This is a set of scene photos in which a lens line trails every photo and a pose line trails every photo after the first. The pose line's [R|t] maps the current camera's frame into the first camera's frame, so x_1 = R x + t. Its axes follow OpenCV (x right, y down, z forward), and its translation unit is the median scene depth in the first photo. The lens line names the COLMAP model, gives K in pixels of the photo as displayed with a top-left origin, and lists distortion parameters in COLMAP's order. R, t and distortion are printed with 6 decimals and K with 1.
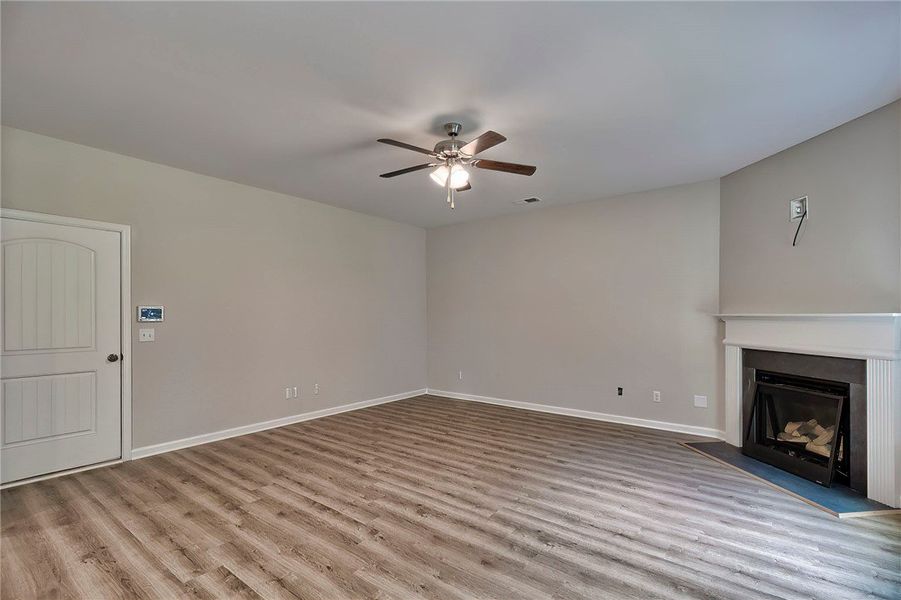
lens RADIAL K [[416.6, 0, 459.0], [0, 416.6, 308.4], [0, 0, 1]] dist [0.002565, 0.000183]
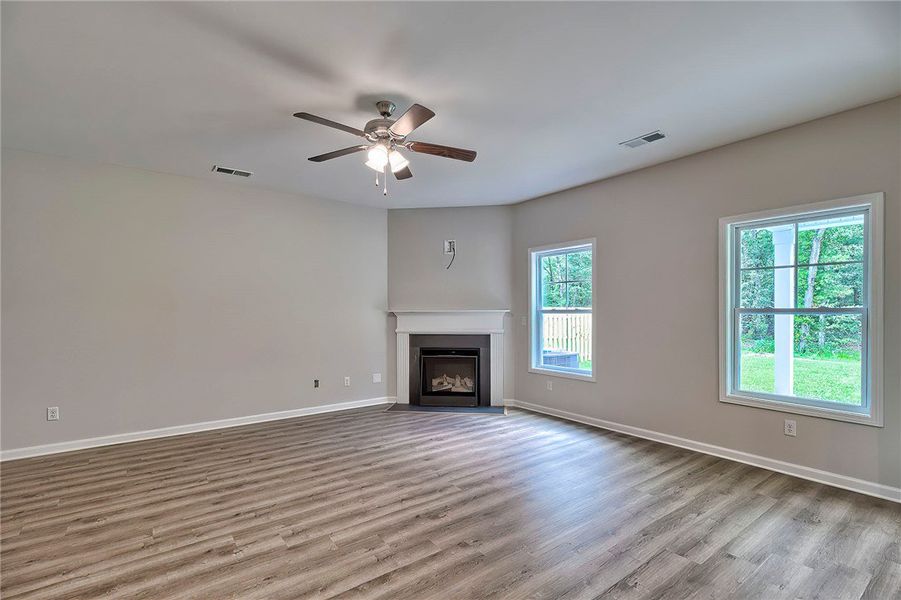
lens RADIAL K [[416.6, 0, 458.5], [0, 416.6, 306.8], [0, 0, 1]] dist [0.002565, 0.000183]
pose [[0.263867, 0.010098, 0.964506, -0.748279], [-0.014863, 0.999869, -0.006402, 0.008560], [-0.964444, -0.012646, 0.263983, 0.520715]]
